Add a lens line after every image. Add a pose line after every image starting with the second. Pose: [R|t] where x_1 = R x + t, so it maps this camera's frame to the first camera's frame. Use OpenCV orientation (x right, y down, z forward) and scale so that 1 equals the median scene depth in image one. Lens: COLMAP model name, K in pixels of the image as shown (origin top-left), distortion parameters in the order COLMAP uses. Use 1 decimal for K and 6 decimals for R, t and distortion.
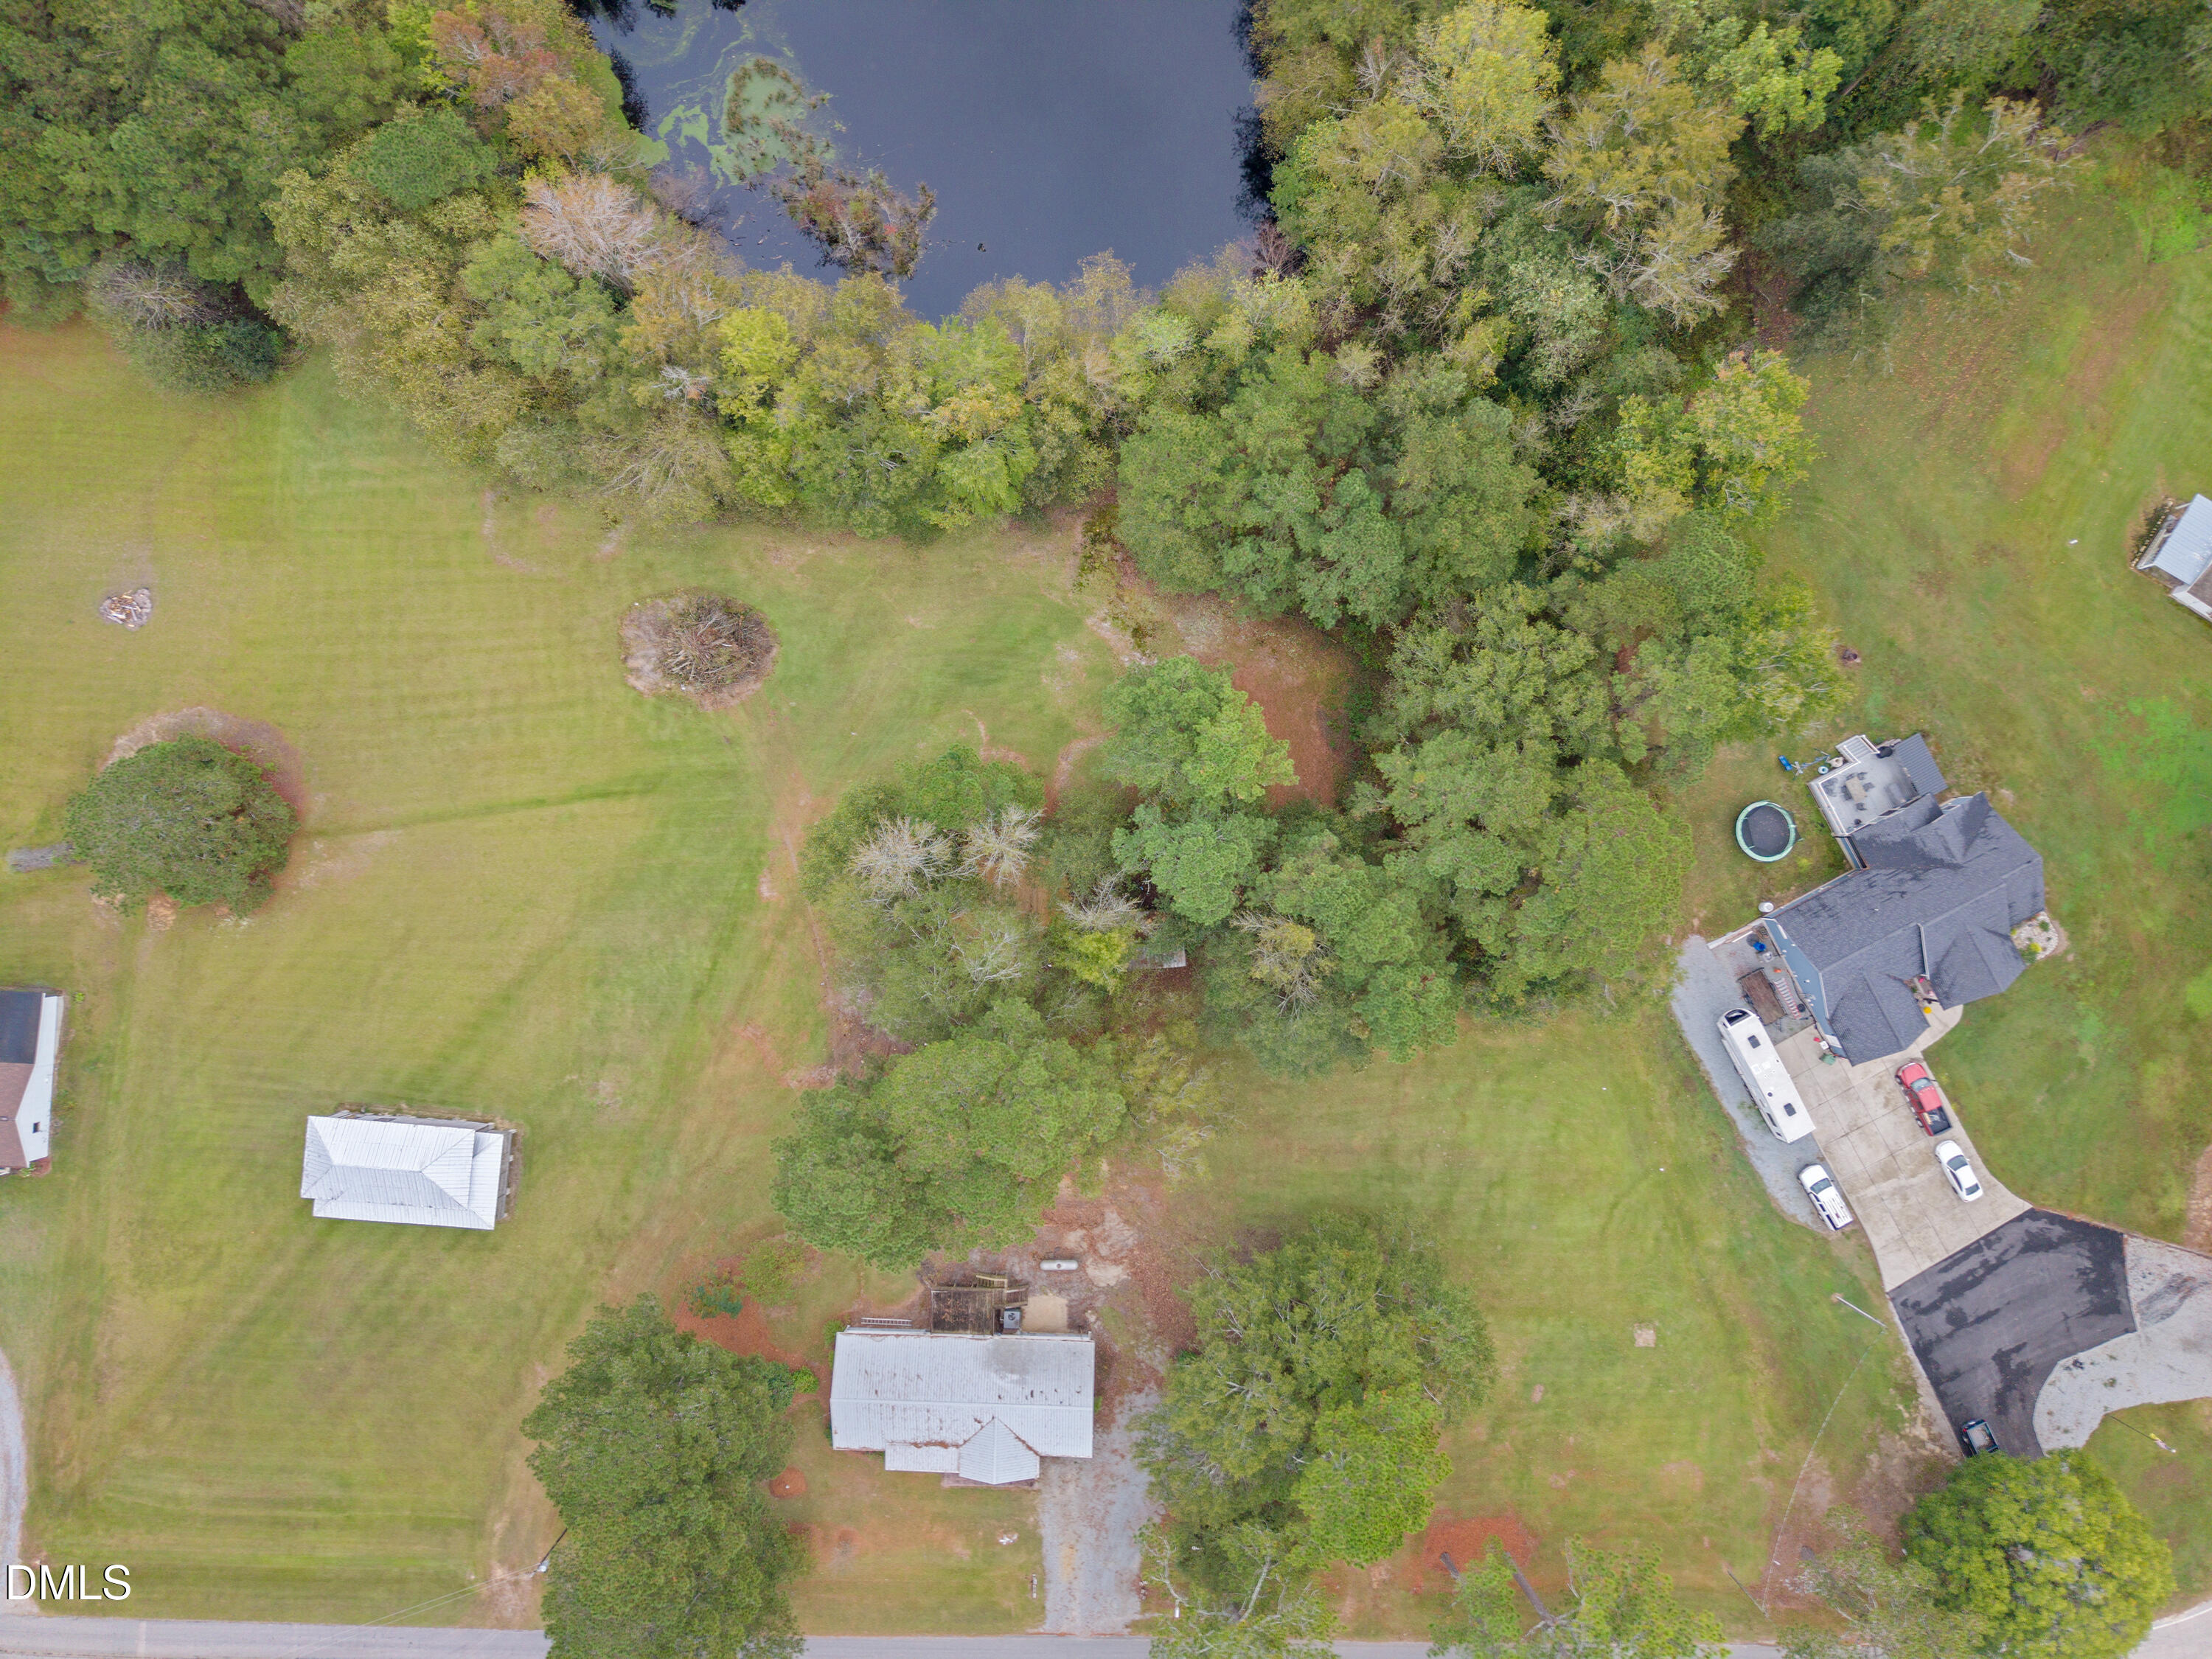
lens RADIAL K [[1484.5, 0, 1111.2], [0, 1484.5, 839.8], [0, 0, 1]] dist [0.016838, -0.016511]
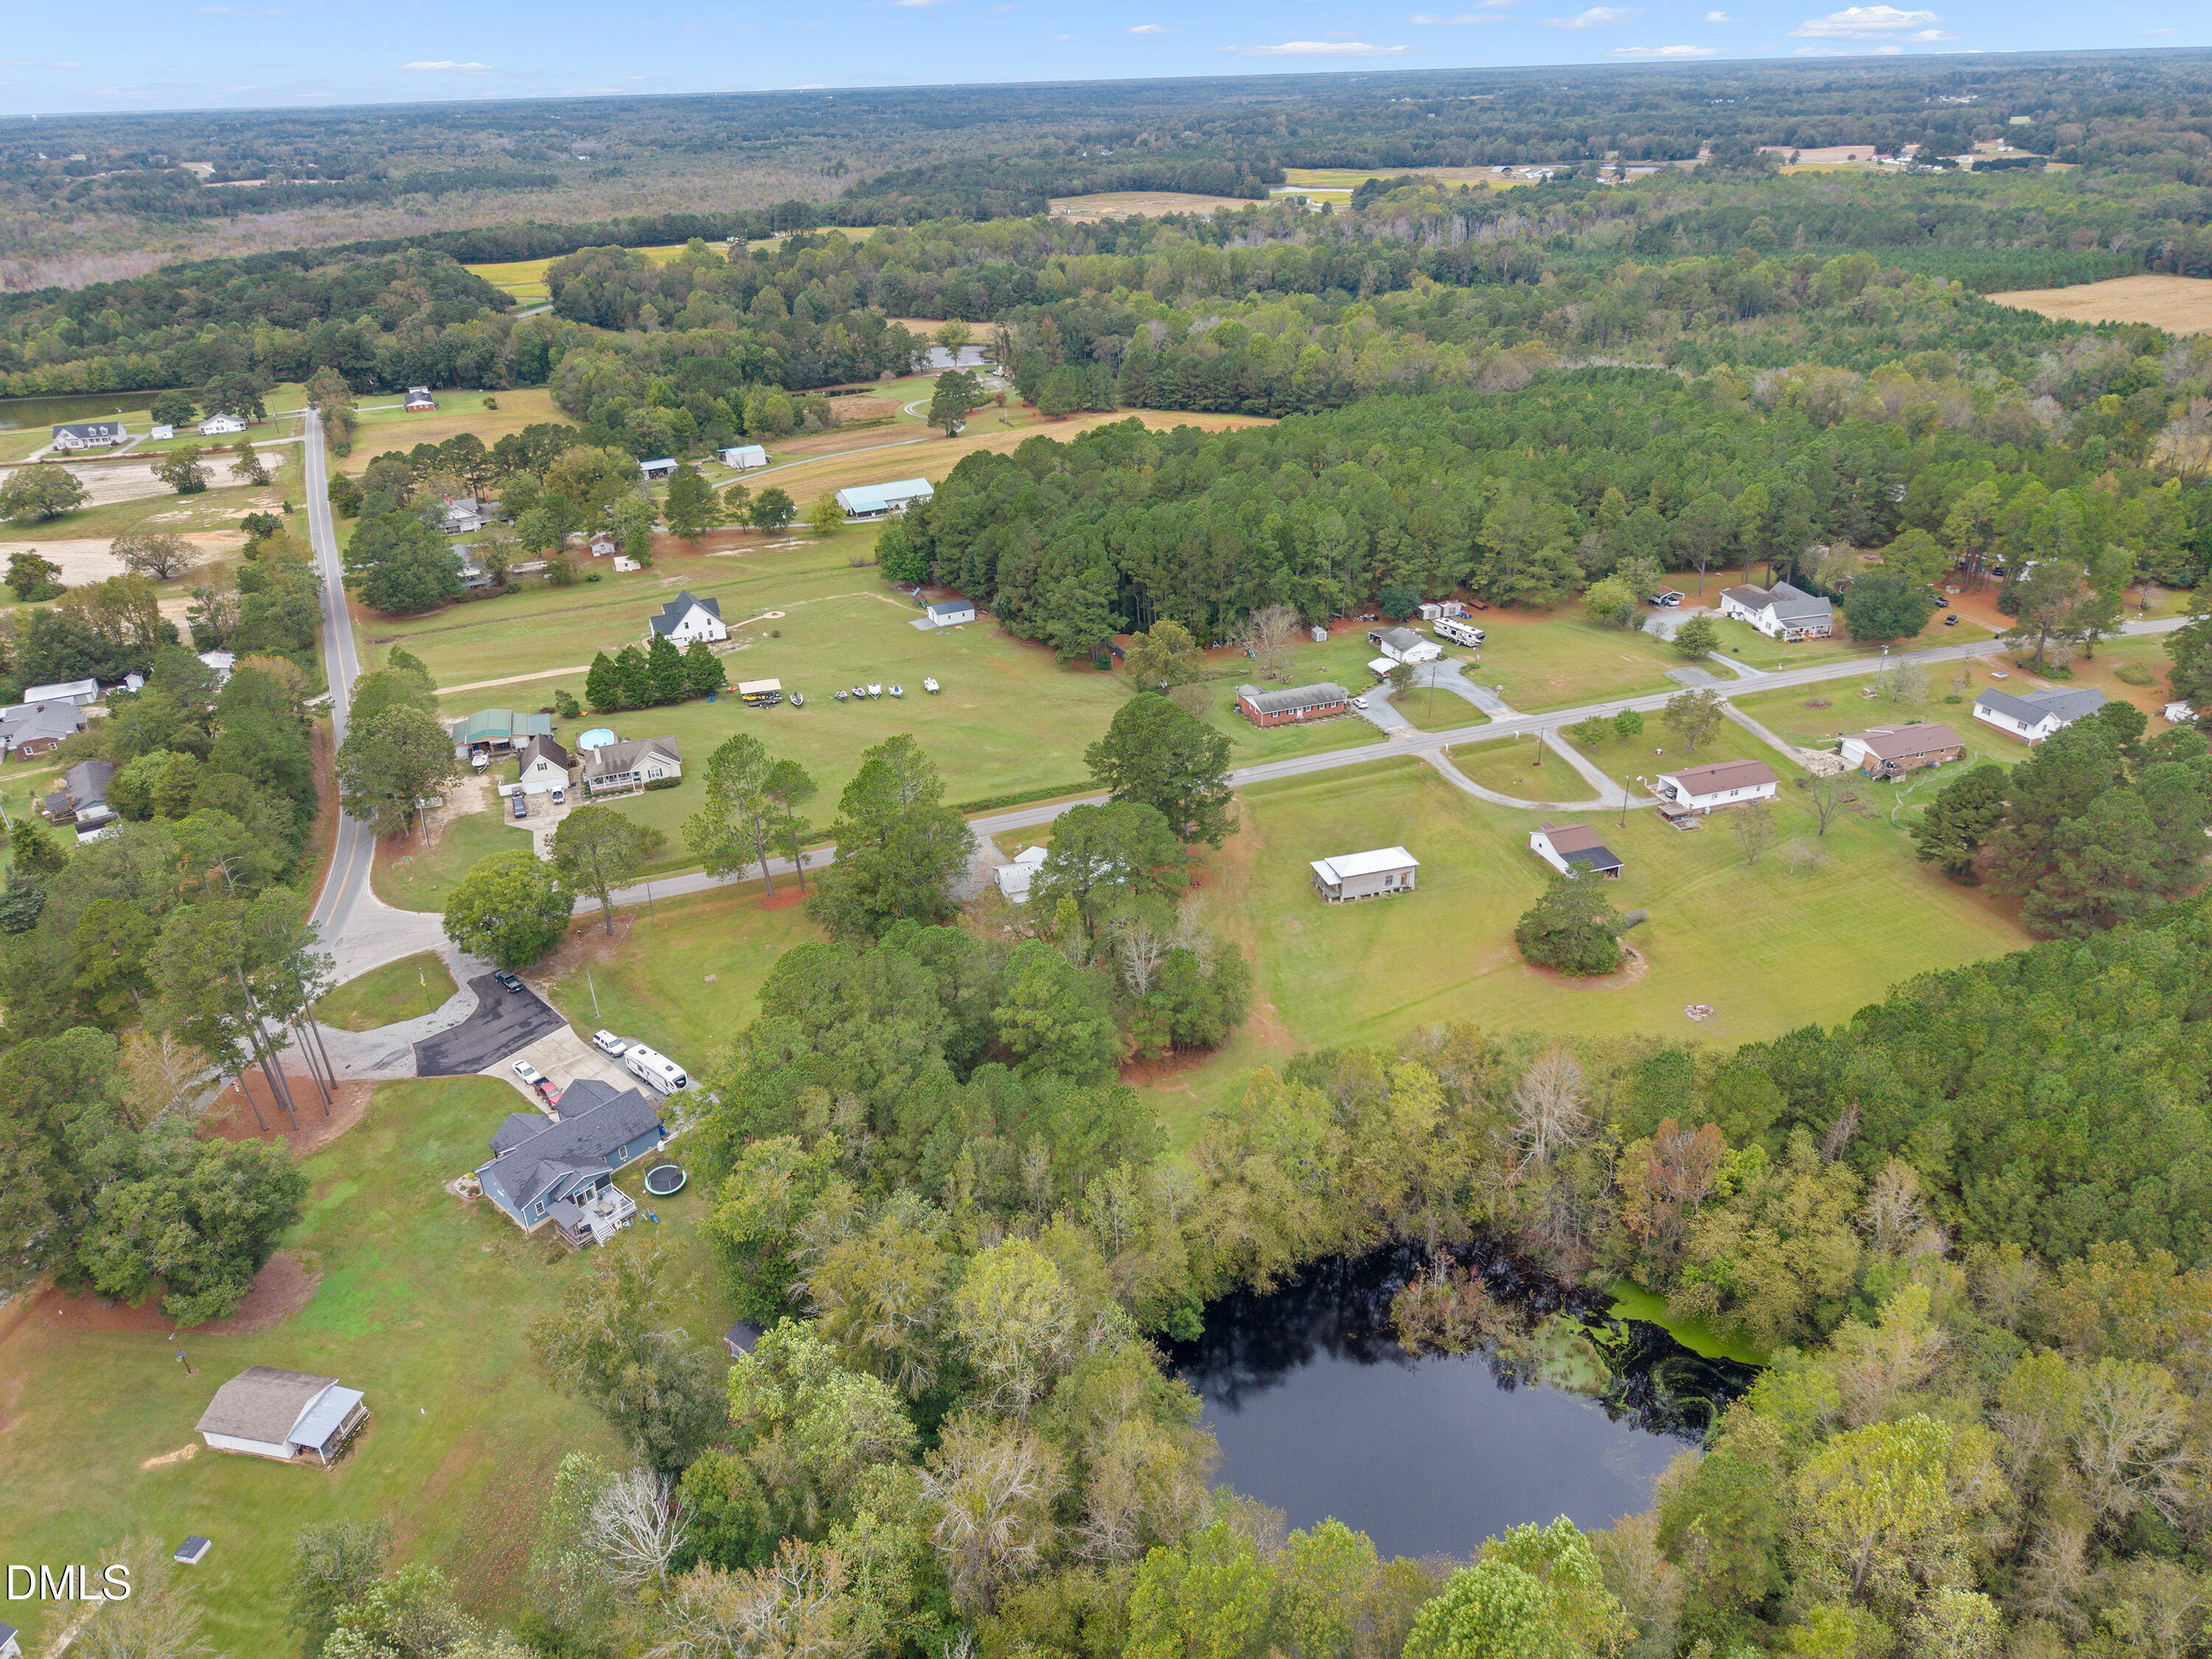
lens RADIAL K [[1484.5, 0, 1090.8], [0, 1484.5, 825.6], [0, 0, 1]] dist [0.016838, -0.016511]
pose [[-0.937520, 0.187100, -0.293342, 0.416248], [-0.345515, -0.401471, 0.848198, -1.260772], [0.040930, 0.896557, 0.441033, 0.067686]]
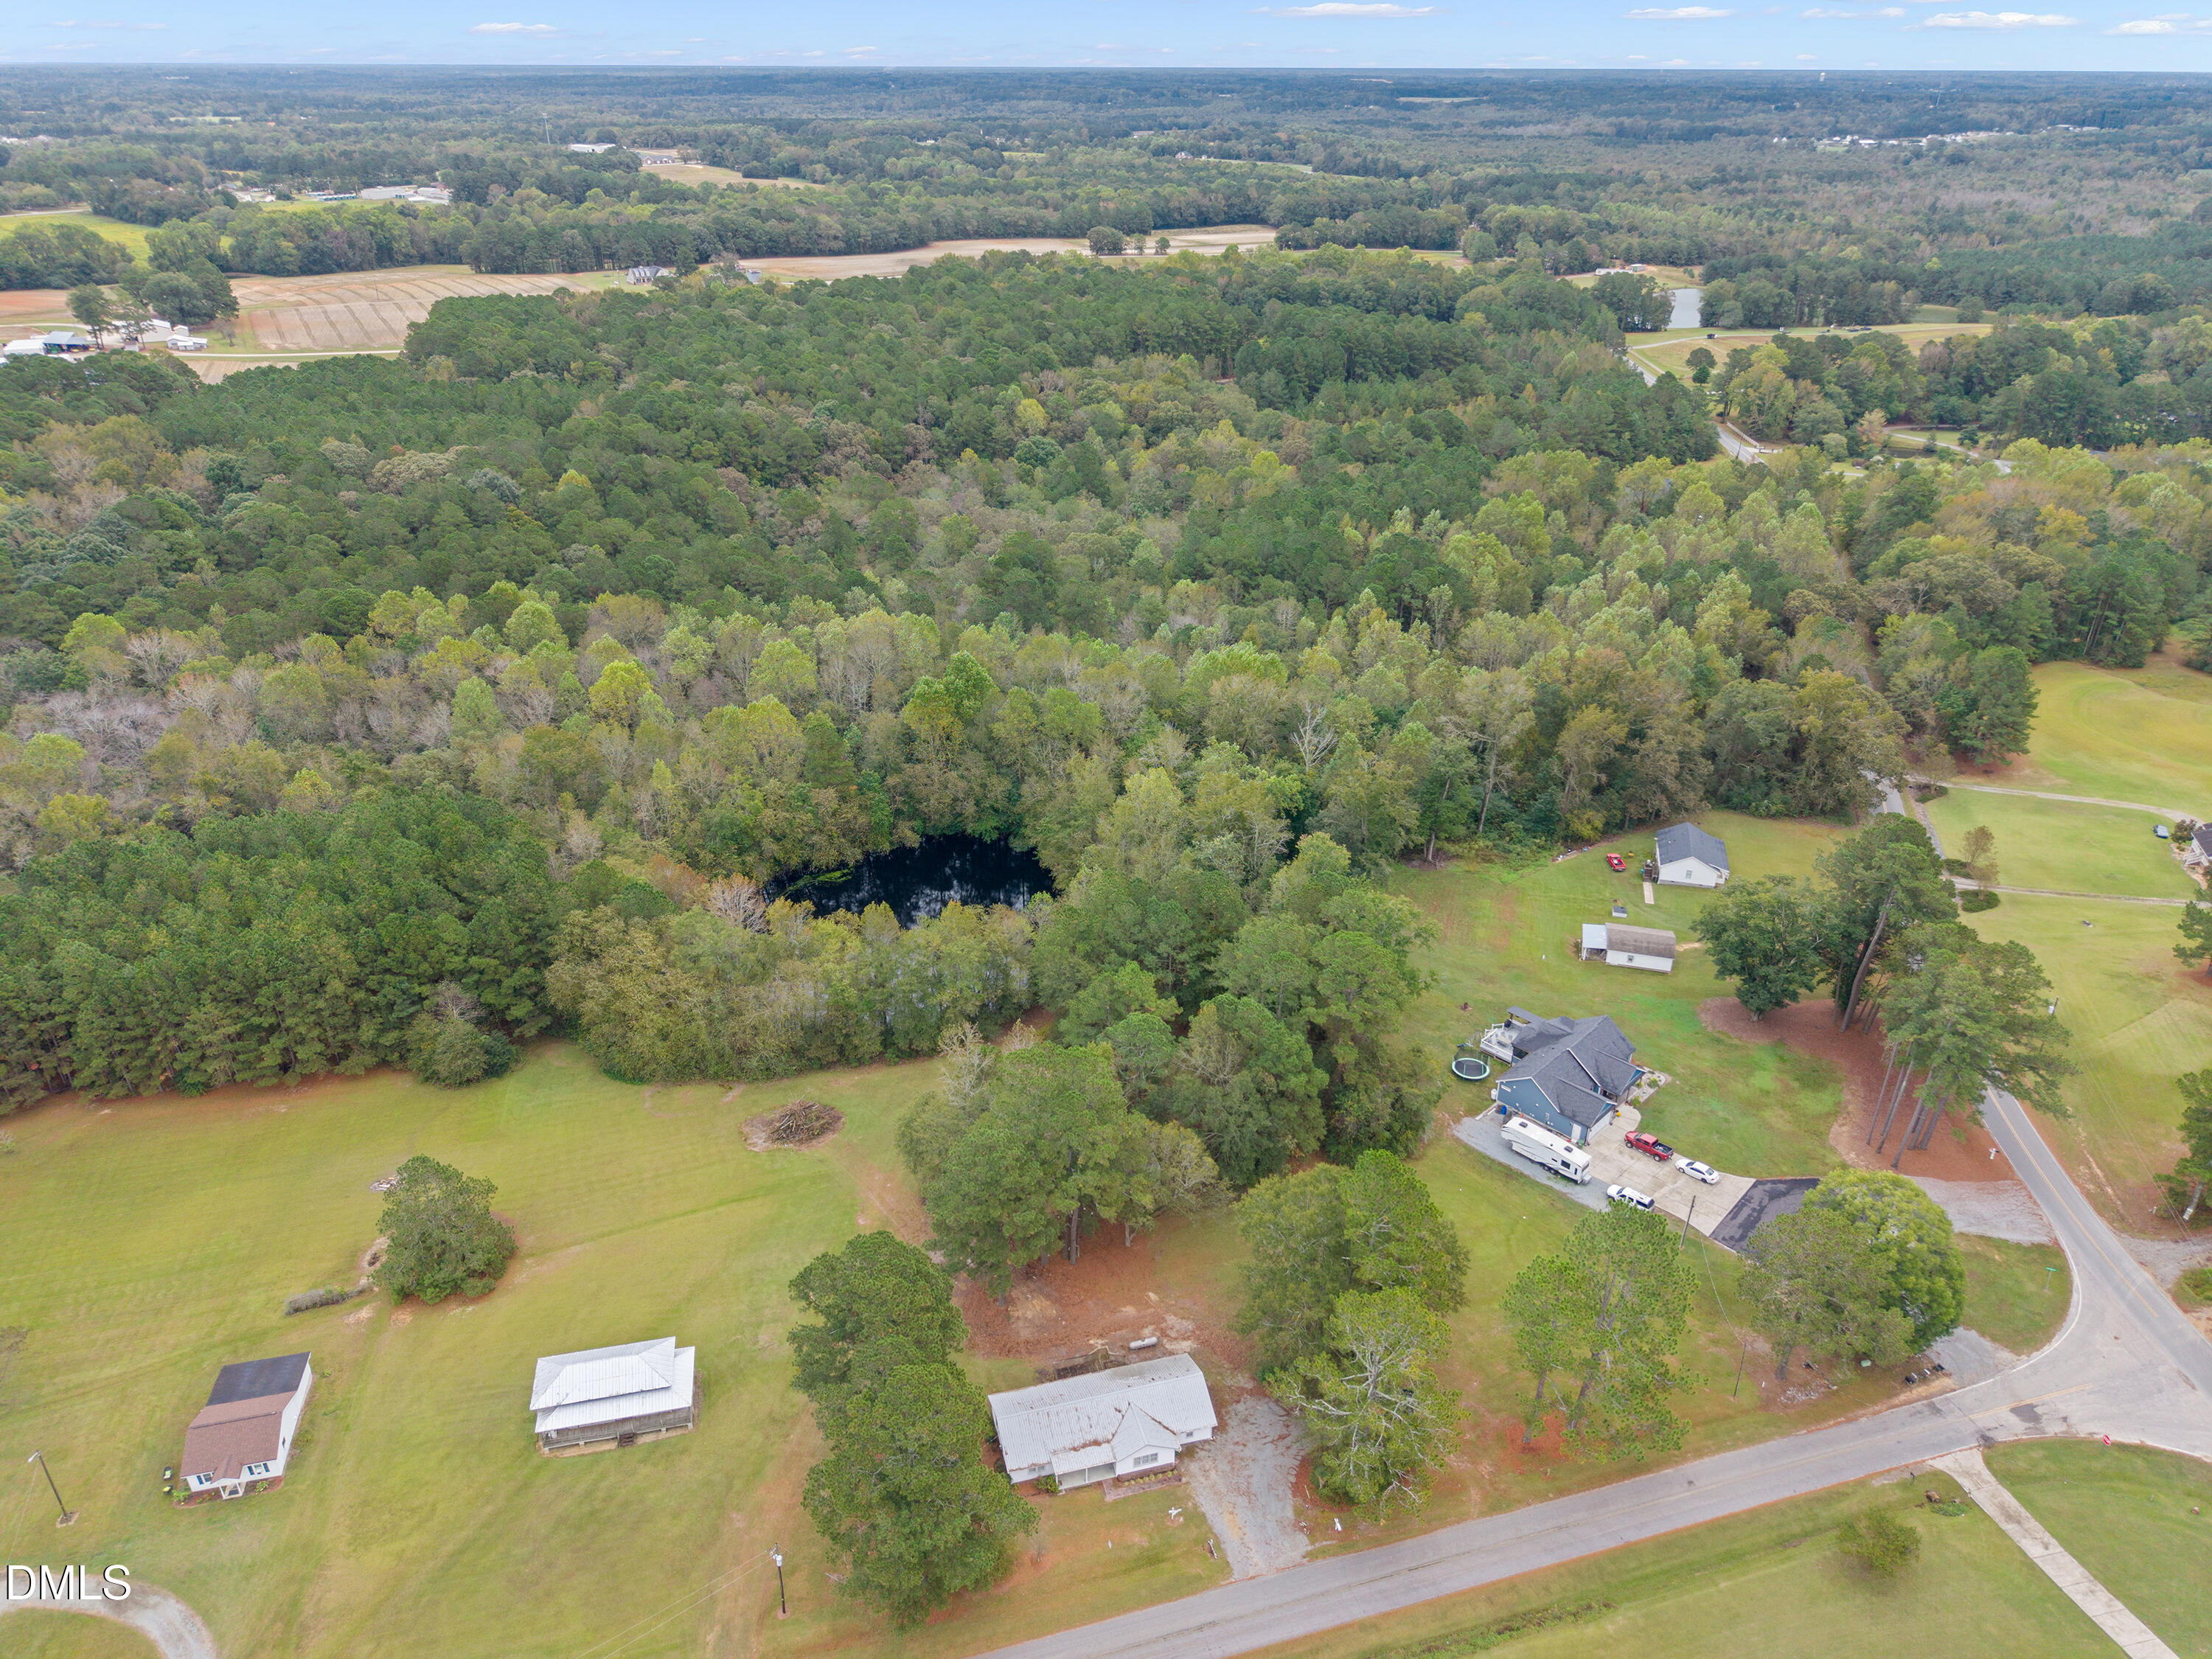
lens RADIAL K [[1484.5, 0, 1111.3], [0, 1484.5, 821.9], [0, 0, 1]] dist [0.016838, -0.016511]
pose [[0.954551, -0.128446, 0.268952, -0.345001], [0.297840, 0.444884, -0.844612, 1.150709], [-0.011165, 0.886329, 0.462921, 0.010434]]
